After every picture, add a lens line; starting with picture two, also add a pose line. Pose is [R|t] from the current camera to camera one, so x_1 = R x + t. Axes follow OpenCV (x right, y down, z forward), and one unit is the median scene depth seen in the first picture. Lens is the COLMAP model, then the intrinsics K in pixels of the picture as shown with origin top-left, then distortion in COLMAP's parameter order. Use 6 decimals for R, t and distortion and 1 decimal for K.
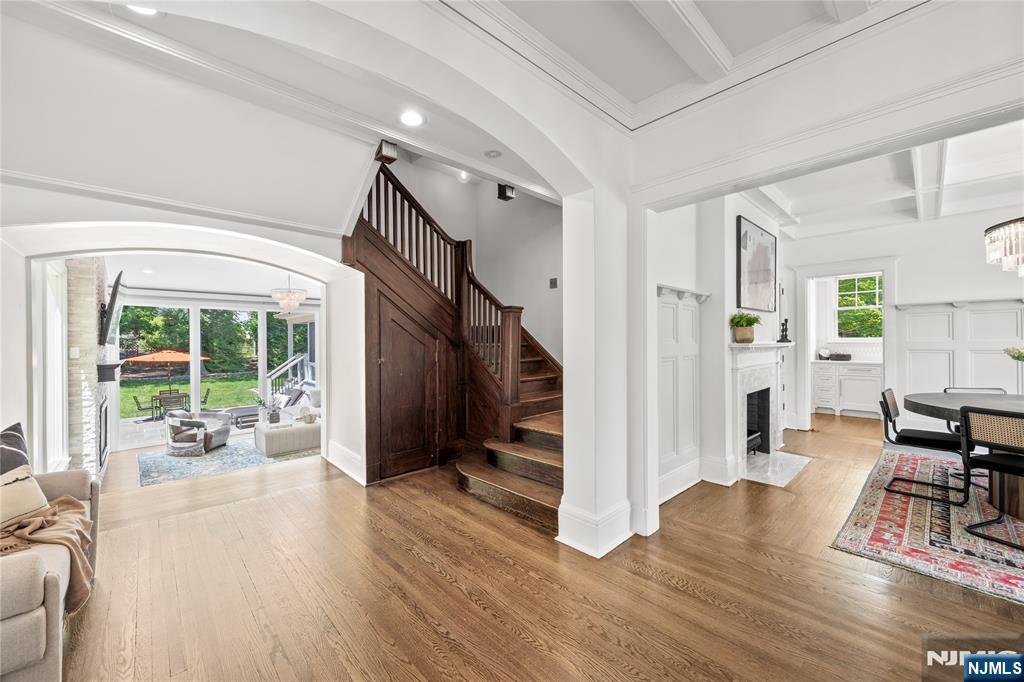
lens RADIAL K [[392.8, 0, 507.0], [0, 392.8, 341.3], [0, 0, 1]] dist [0.000331, -0.000035]
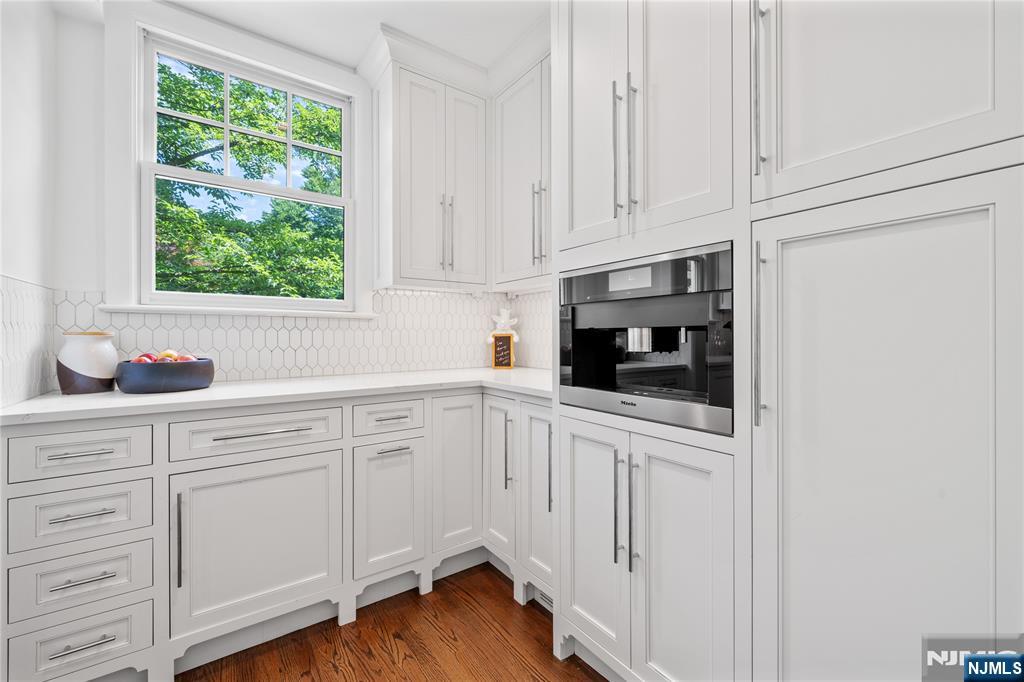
lens RADIAL K [[405.7, 0, 504.7], [0, 405.7, 336.8], [0, 0, 1]] dist [-0.000345, -0.000149]
pose [[0.124798, 0.003978, 0.992174, 1.460411], [-0.000047, 0.999992, -0.004003, 0.045387], [-0.992182, 0.000453, 0.124797, 1.773793]]
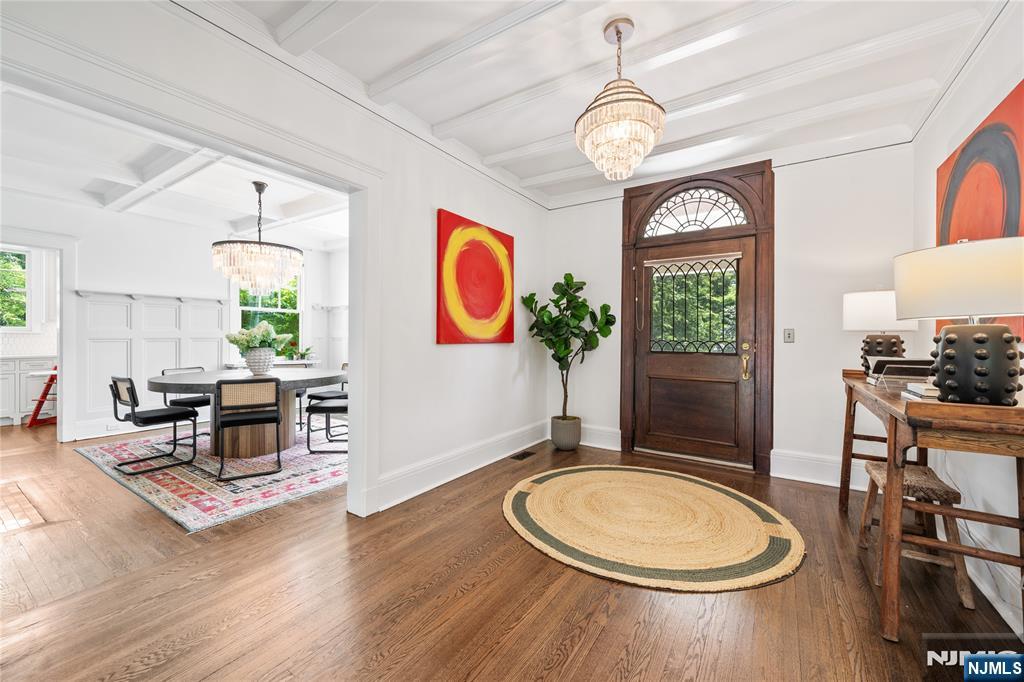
lens RADIAL K [[405.7, 0, 510.5], [0, 405.7, 337.2], [0, 0, 1]] dist [-0.000345, -0.000149]
pose [[-0.236886, 0.004417, 0.971527, -0.272740], [-0.004038, 0.999977, -0.005531, 0.029126], [-0.971529, -0.005233, -0.236863, 0.371158]]
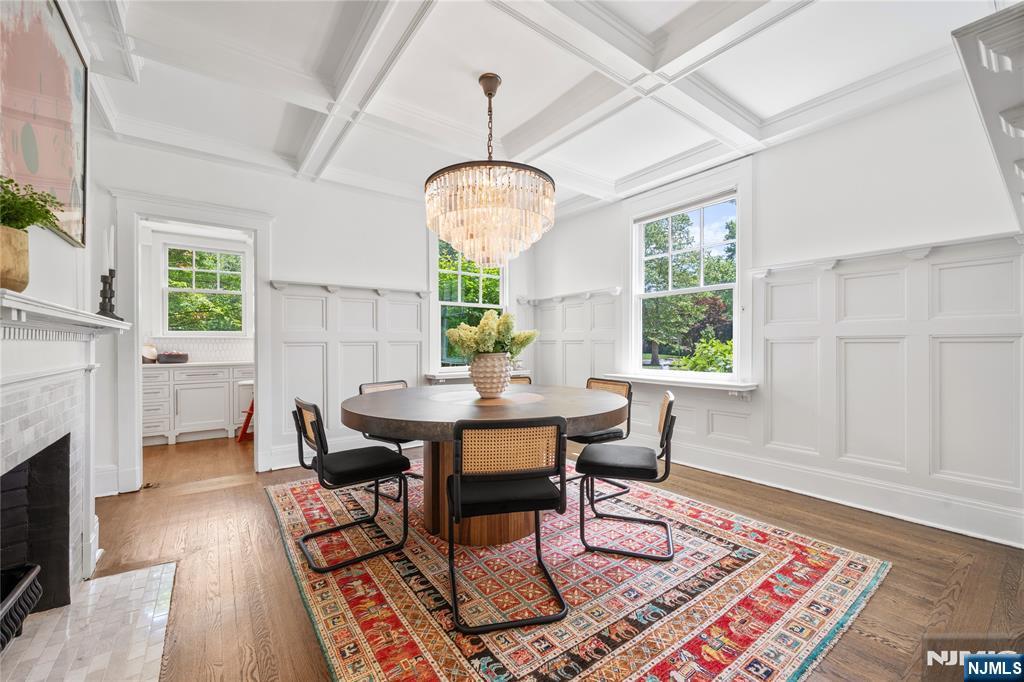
lens RADIAL K [[405.7, 0, 513.6], [0, 405.7, 342.9], [0, 0, 1]] dist [-0.000345, -0.000149]
pose [[0.103524, 0.007136, 0.994601, 0.447874], [0.003157, 0.999967, -0.007503, 0.046216], [-0.994622, 0.003917, 0.103498, 0.741216]]
